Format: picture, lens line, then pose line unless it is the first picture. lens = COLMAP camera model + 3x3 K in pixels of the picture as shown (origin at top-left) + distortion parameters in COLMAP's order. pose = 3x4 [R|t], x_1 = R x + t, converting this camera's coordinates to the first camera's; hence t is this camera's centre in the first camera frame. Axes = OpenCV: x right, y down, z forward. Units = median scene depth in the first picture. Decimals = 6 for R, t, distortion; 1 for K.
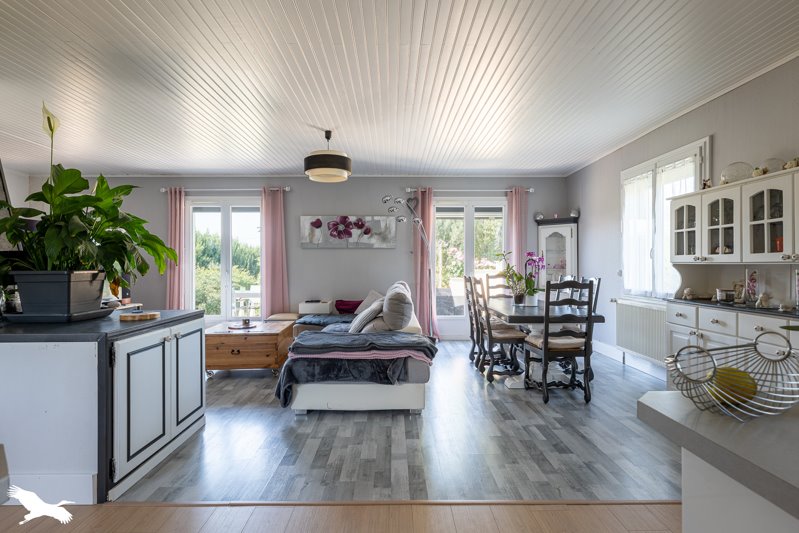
lens RADIAL K [[415.4, 0, 398.9], [0, 415.4, 262.8], [0, 0, 1]] dist [-0.000358, 0.000073]
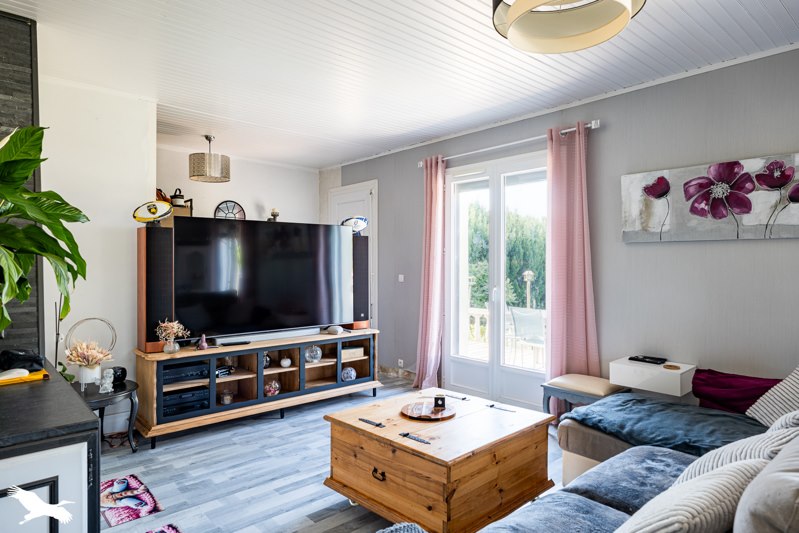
lens RADIAL K [[499.3, 0, 398.4], [0, 499.3, 263.0], [0, 0, 1]] dist [0.009232, 0.001451]
pose [[0.661884, 0.001582, -0.749604, 0.023451], [-0.001752, 0.999998, 0.000563, -0.012790], [0.749604, 0.000941, 0.661886, 0.429994]]
